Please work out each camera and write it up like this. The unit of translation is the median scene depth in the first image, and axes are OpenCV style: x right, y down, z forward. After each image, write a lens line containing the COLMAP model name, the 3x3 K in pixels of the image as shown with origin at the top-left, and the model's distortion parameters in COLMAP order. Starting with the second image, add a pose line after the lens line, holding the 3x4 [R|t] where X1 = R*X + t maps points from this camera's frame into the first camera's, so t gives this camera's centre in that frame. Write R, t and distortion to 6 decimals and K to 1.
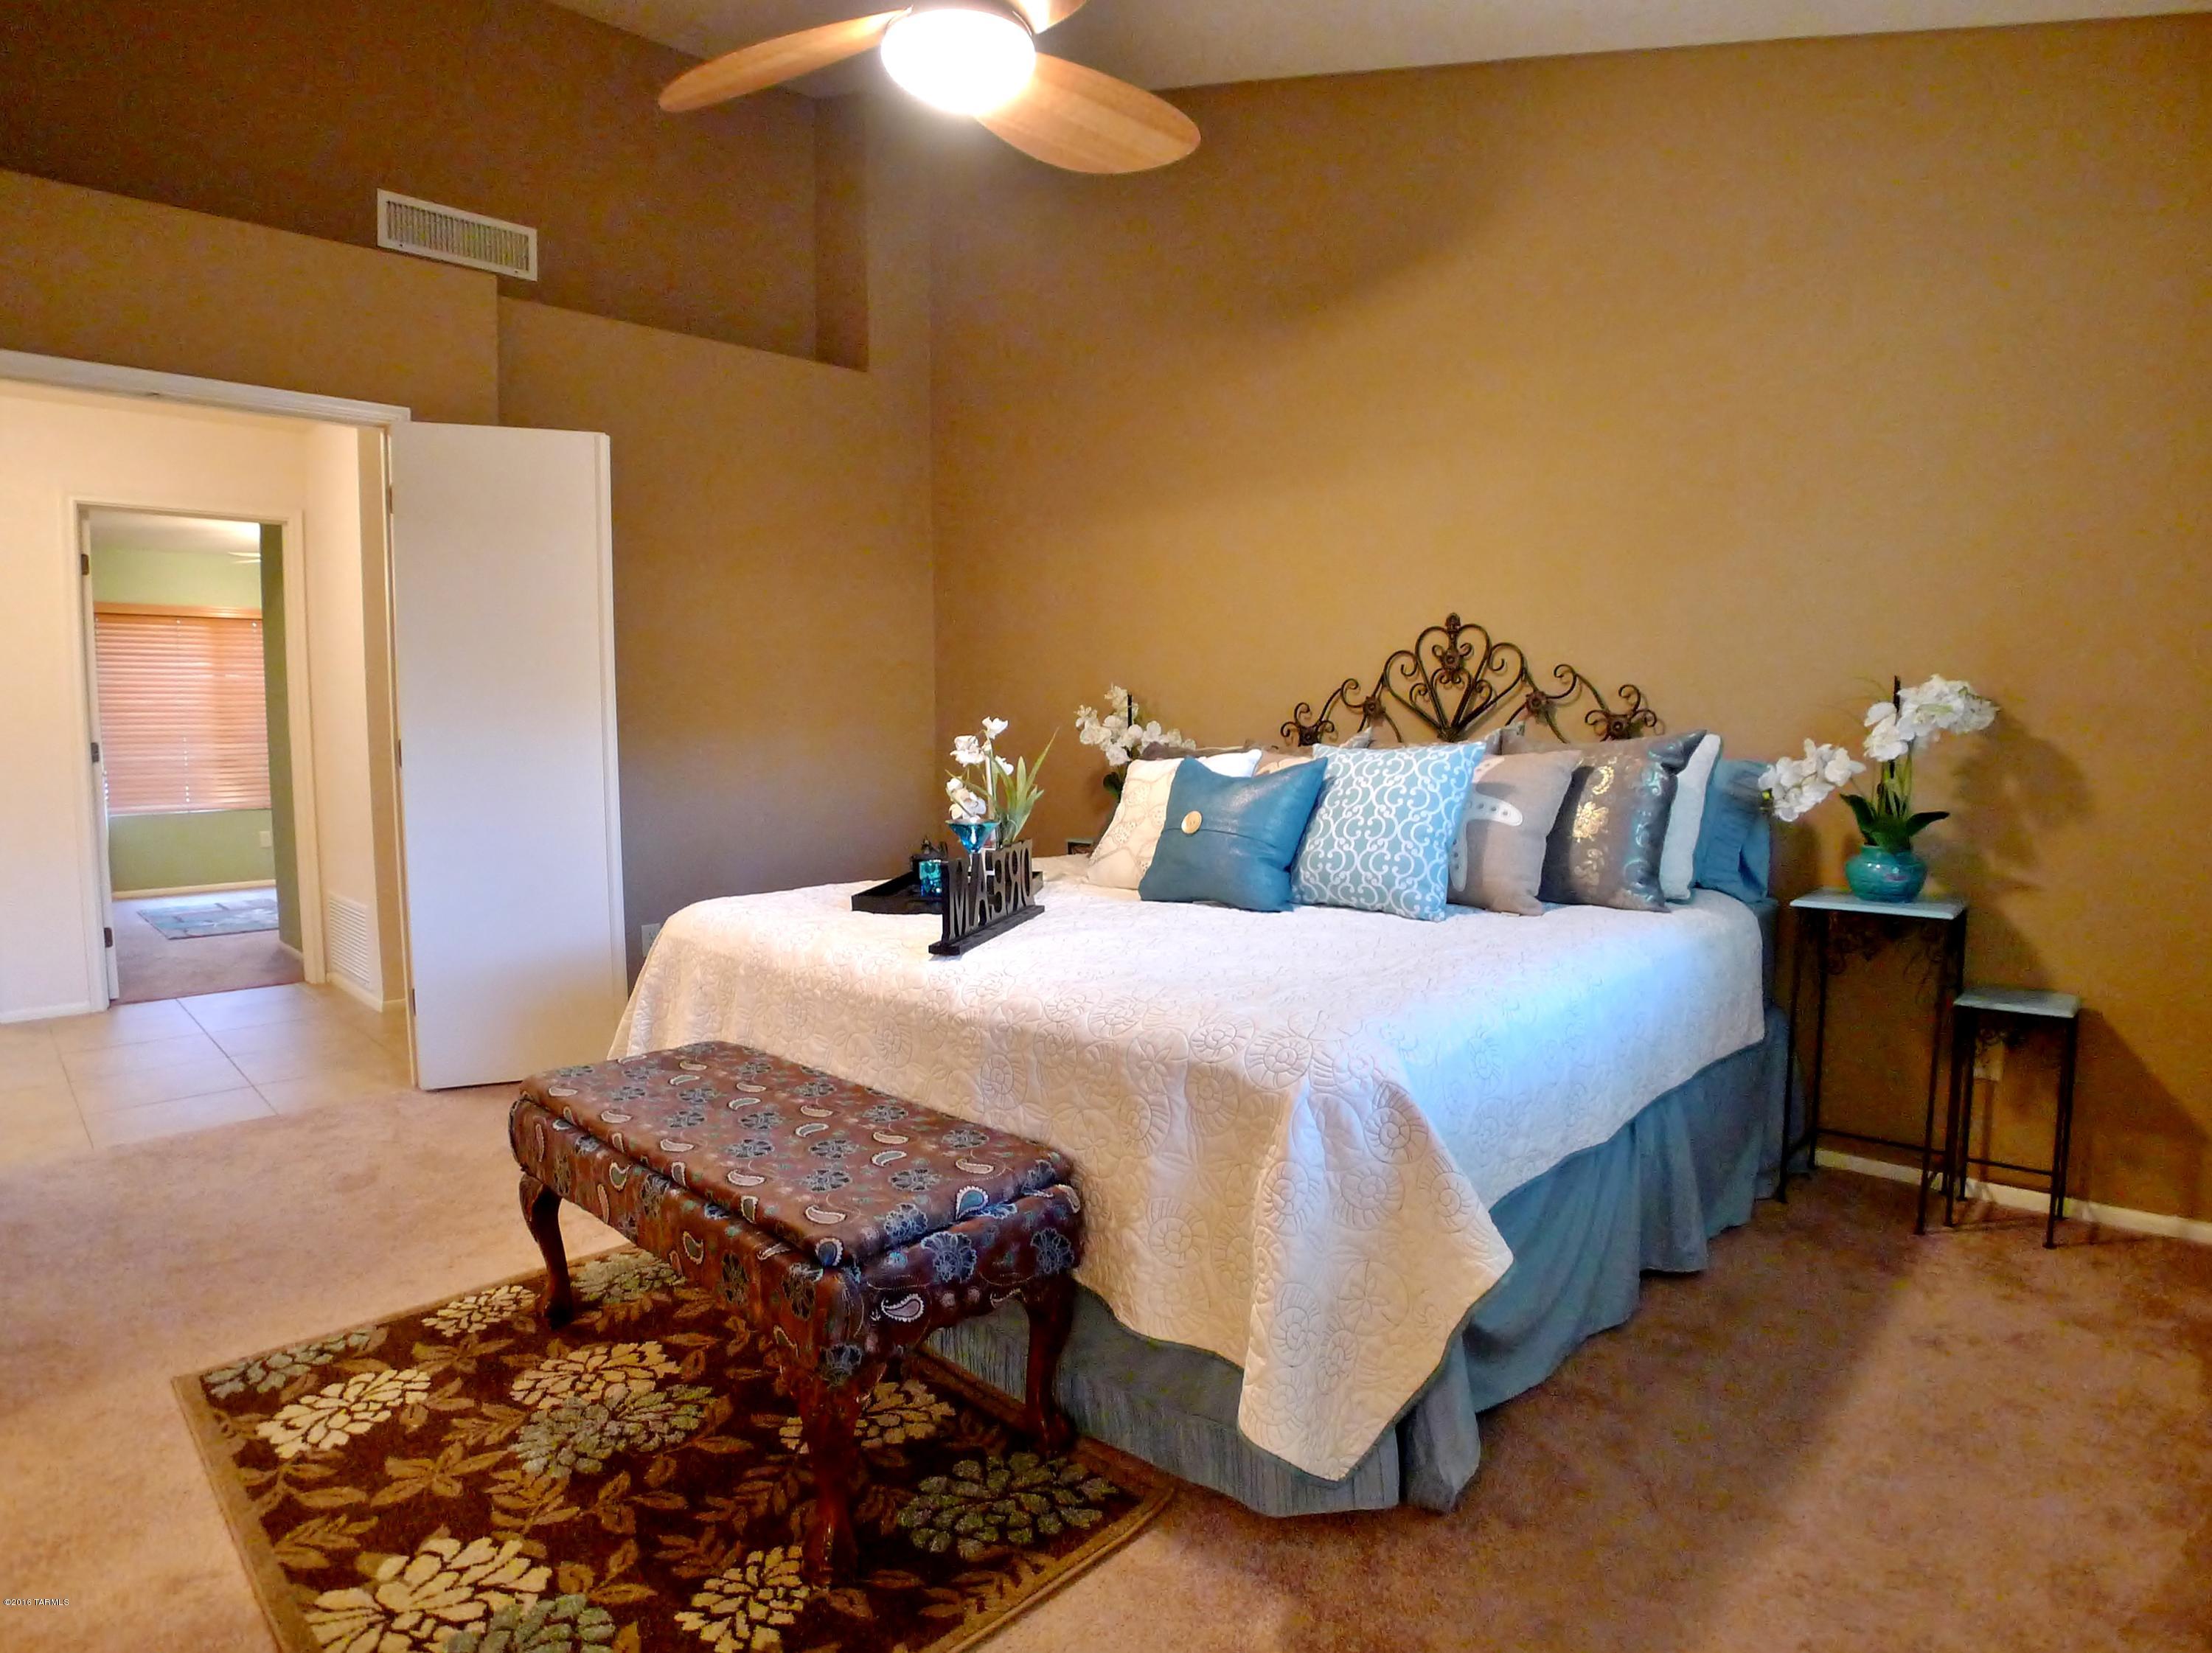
lens RADIAL K [[1217.0, 0, 1086.2], [0, 1217.0, 819.2], [0, 0, 1]] dist [-0.105642, 0.030905]
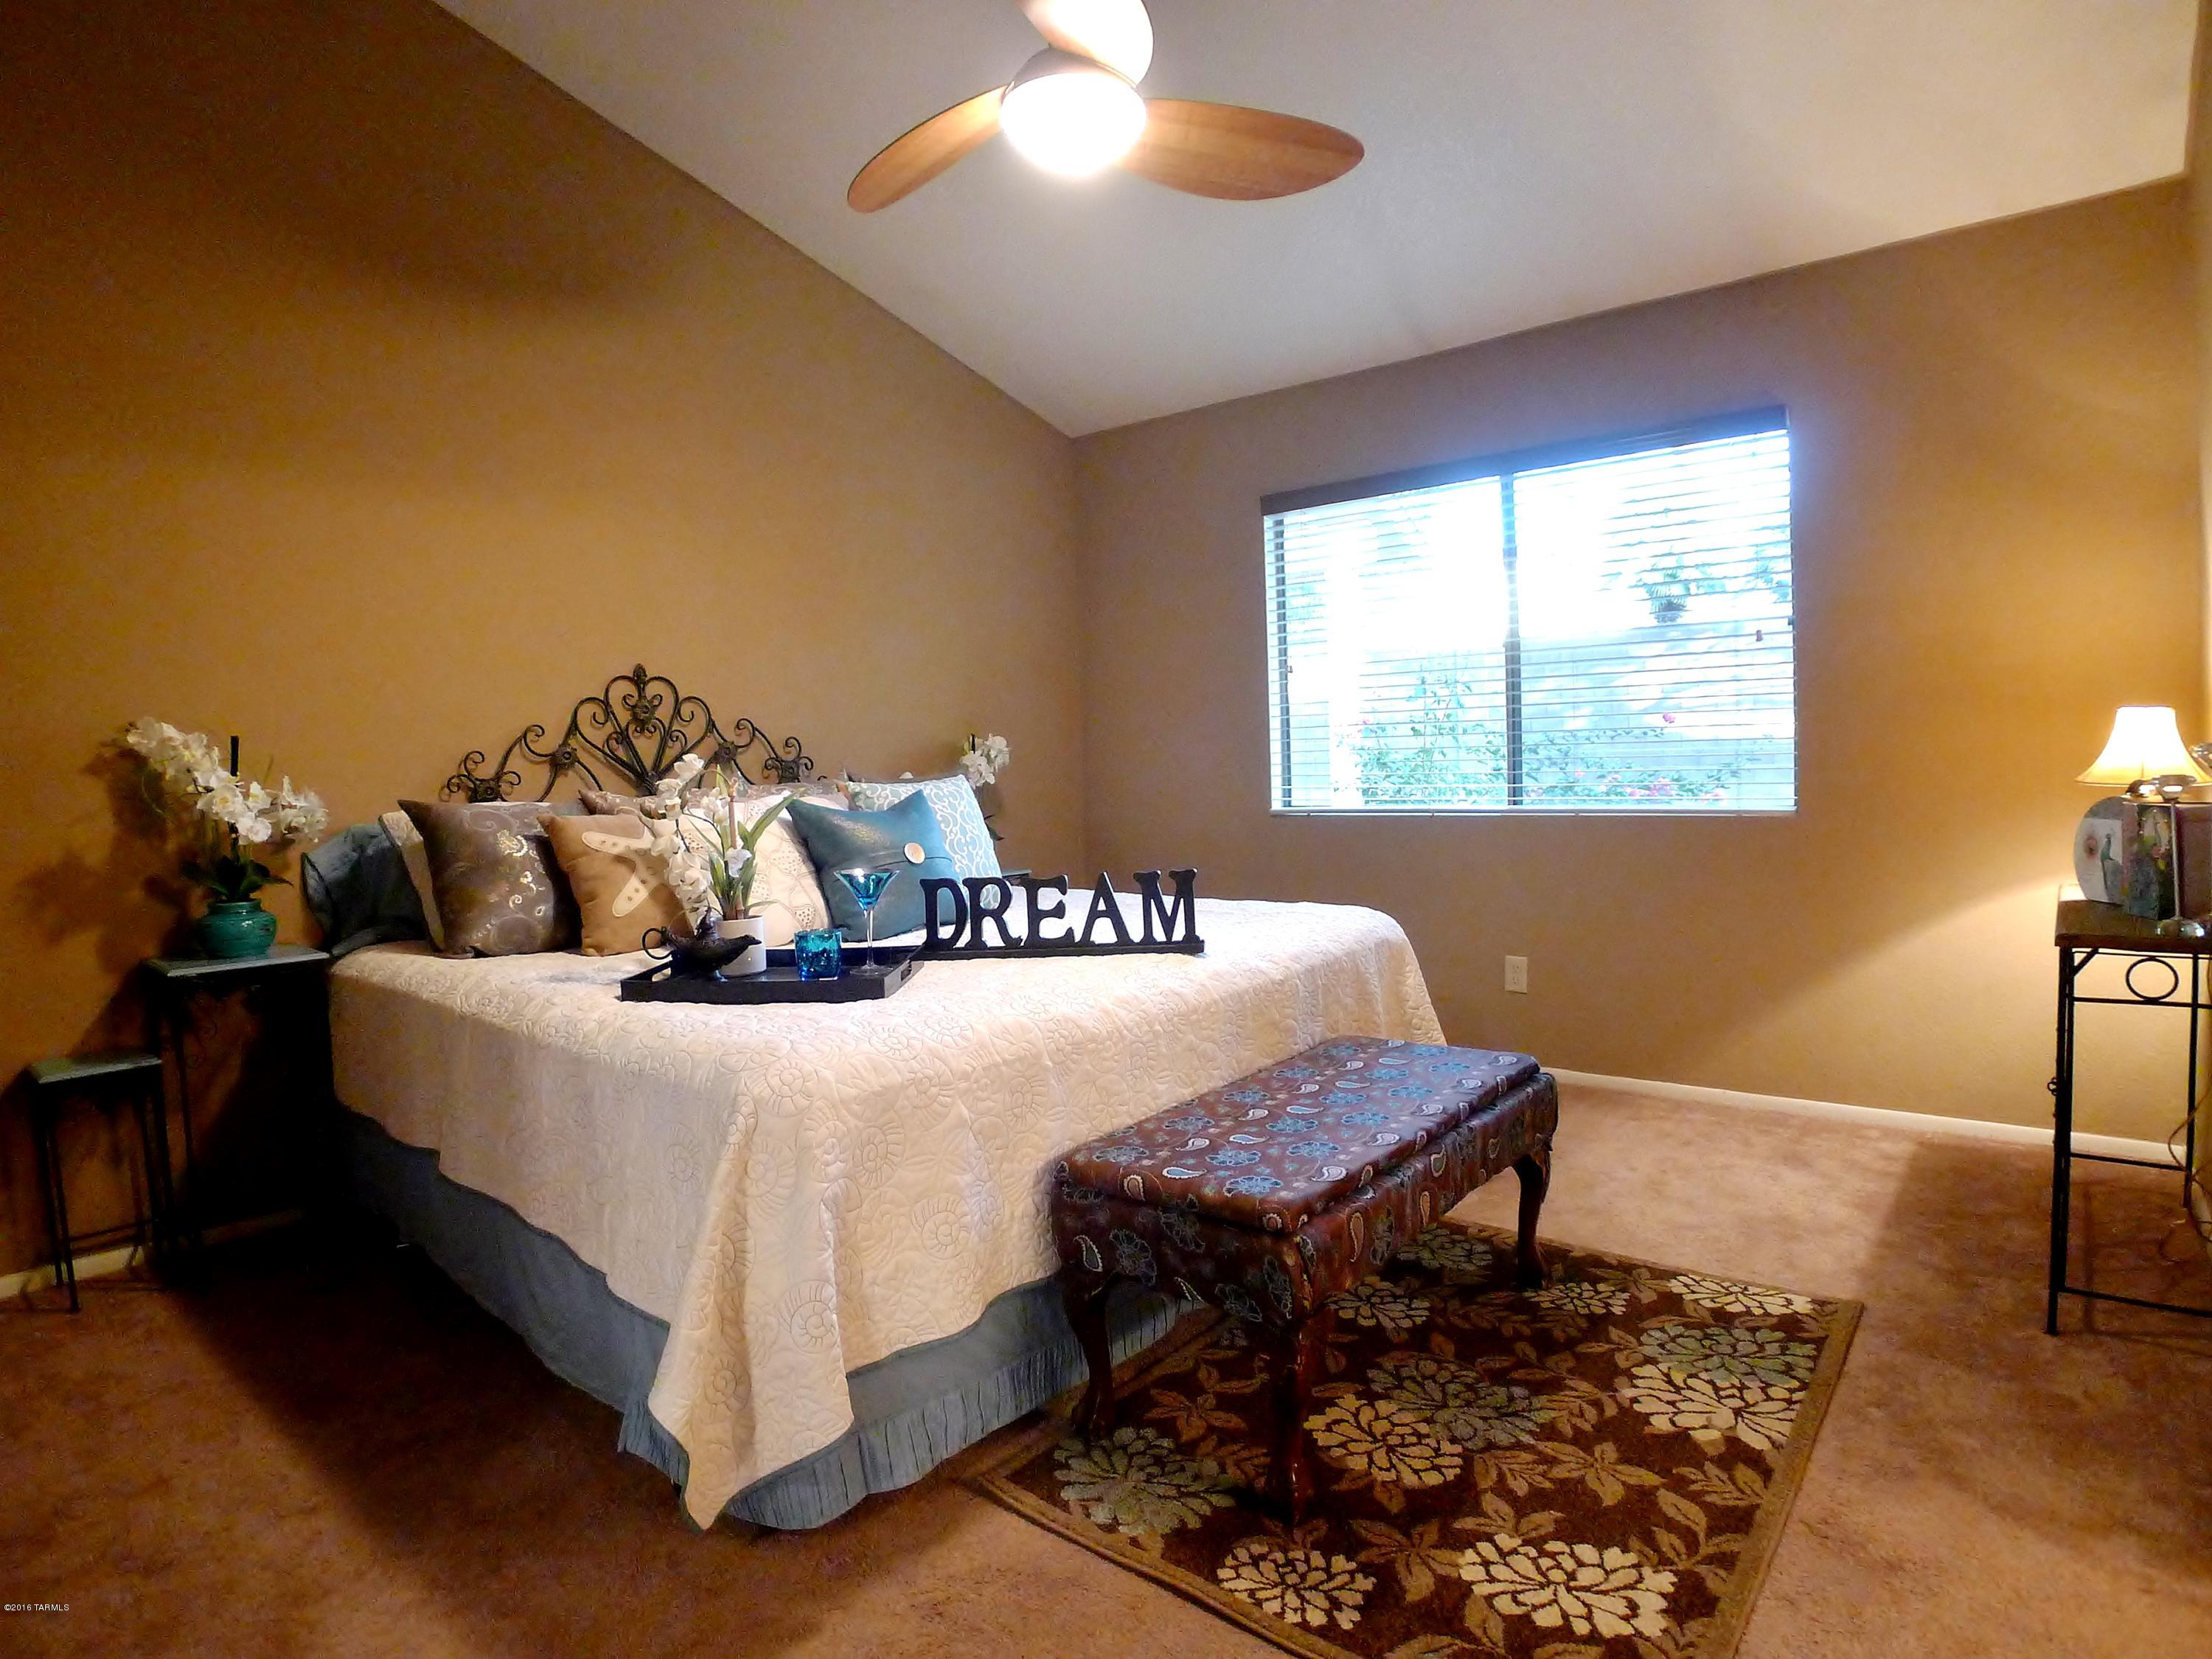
lens RADIAL K [[1203.6, 0, 1090.6], [0, 1203.6, 821.9], [0, 0, 1]] dist [-0.109479, 0.033417]
pose [[-0.076149, -0.040543, 0.996272, -1.446968], [0.106944, 0.993077, 0.048587, -0.089405], [-0.991345, 0.110245, -0.071286, 1.385208]]
